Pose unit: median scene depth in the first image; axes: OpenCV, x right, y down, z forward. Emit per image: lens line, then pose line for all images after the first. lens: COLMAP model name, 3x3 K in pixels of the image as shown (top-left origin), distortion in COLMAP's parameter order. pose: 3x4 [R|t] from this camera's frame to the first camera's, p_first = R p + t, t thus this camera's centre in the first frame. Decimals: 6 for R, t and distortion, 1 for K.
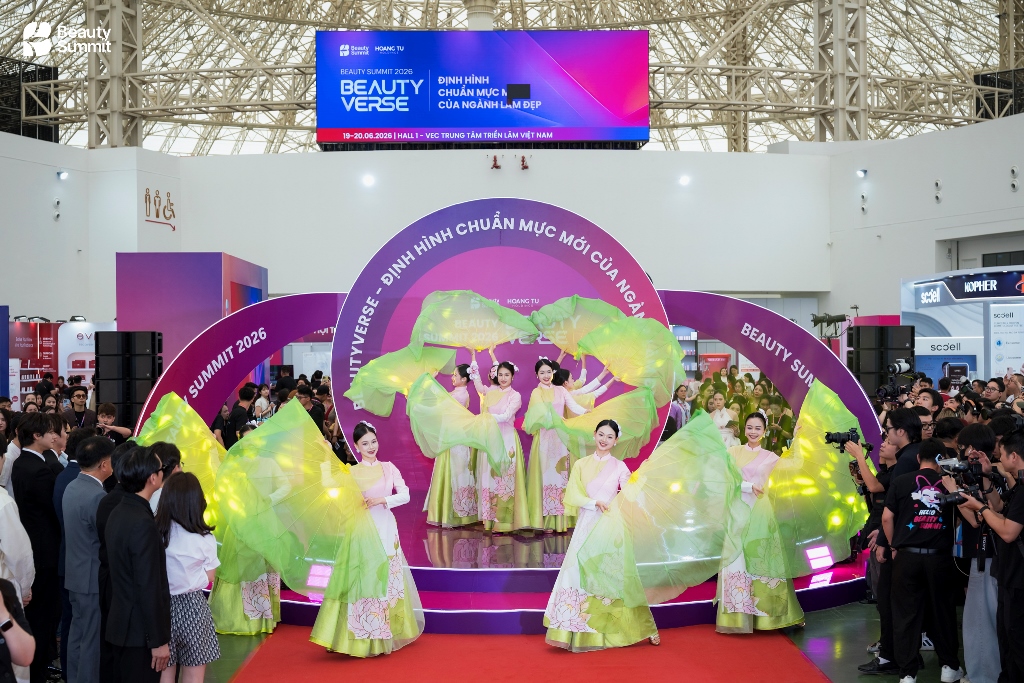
lens RADIAL K [[2038.1, 0, 514.1], [0, 2038.1, 282.8], [0, 0, 1]] dist [0.192716, -0.050178]
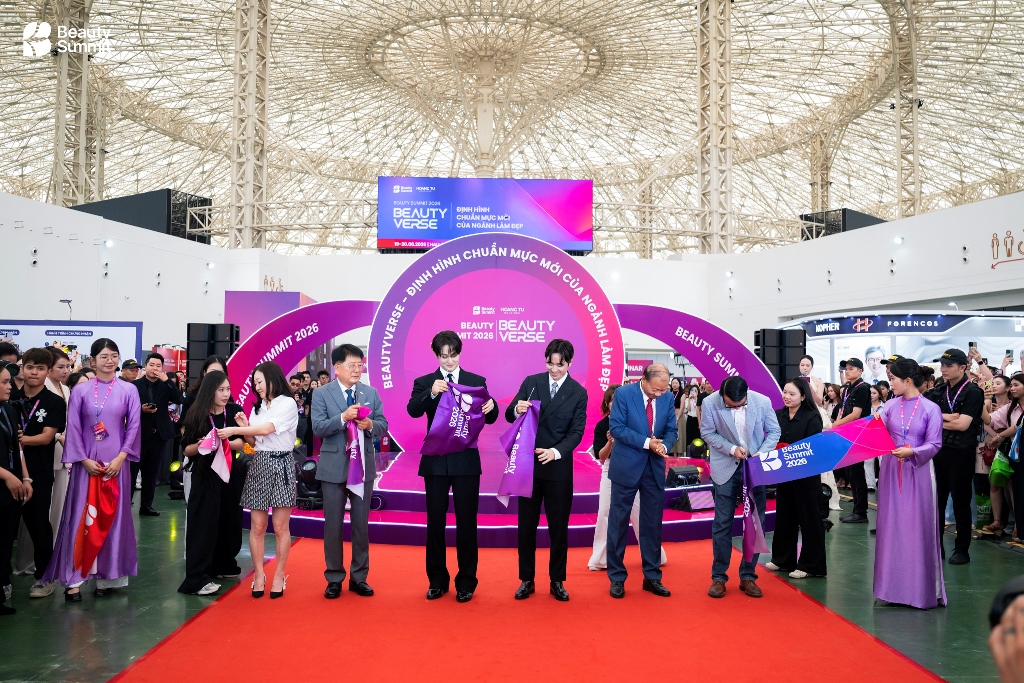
lens RADIAL K [[1006.9, 0, 510.0], [0, 1006.9, 342.0], [0, 0, 1]] dist [0.100688, -0.002831]
pose [[0.999845, 0.015414, 0.008477, -0.001845], [-0.014746, 0.997161, -0.073839, 0.061227], [-0.009591, 0.073702, 0.997234, 0.263353]]
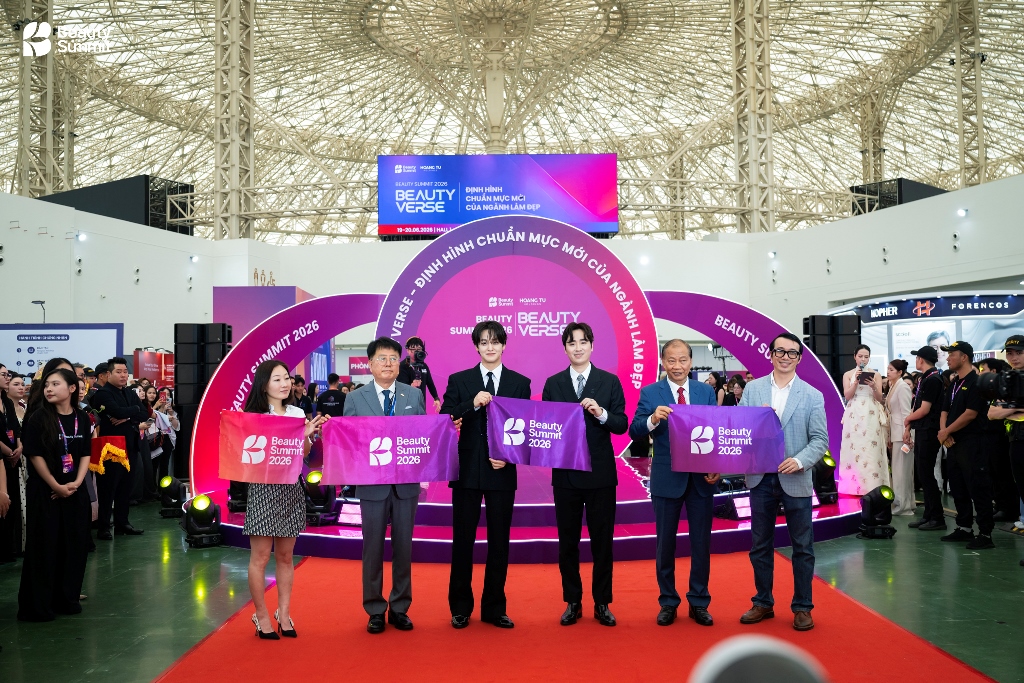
lens RADIAL K [[1130.0, 0, 512.0], [0, 1130.0, 341.5], [0, 0, 1]] dist [0.103454, 0.003387]
pose [[0.999971, -0.007225, -0.002607, -0.004794], [0.007027, 0.997568, -0.069347, 0.061583], [0.003102, 0.069327, 0.997589, 0.257618]]
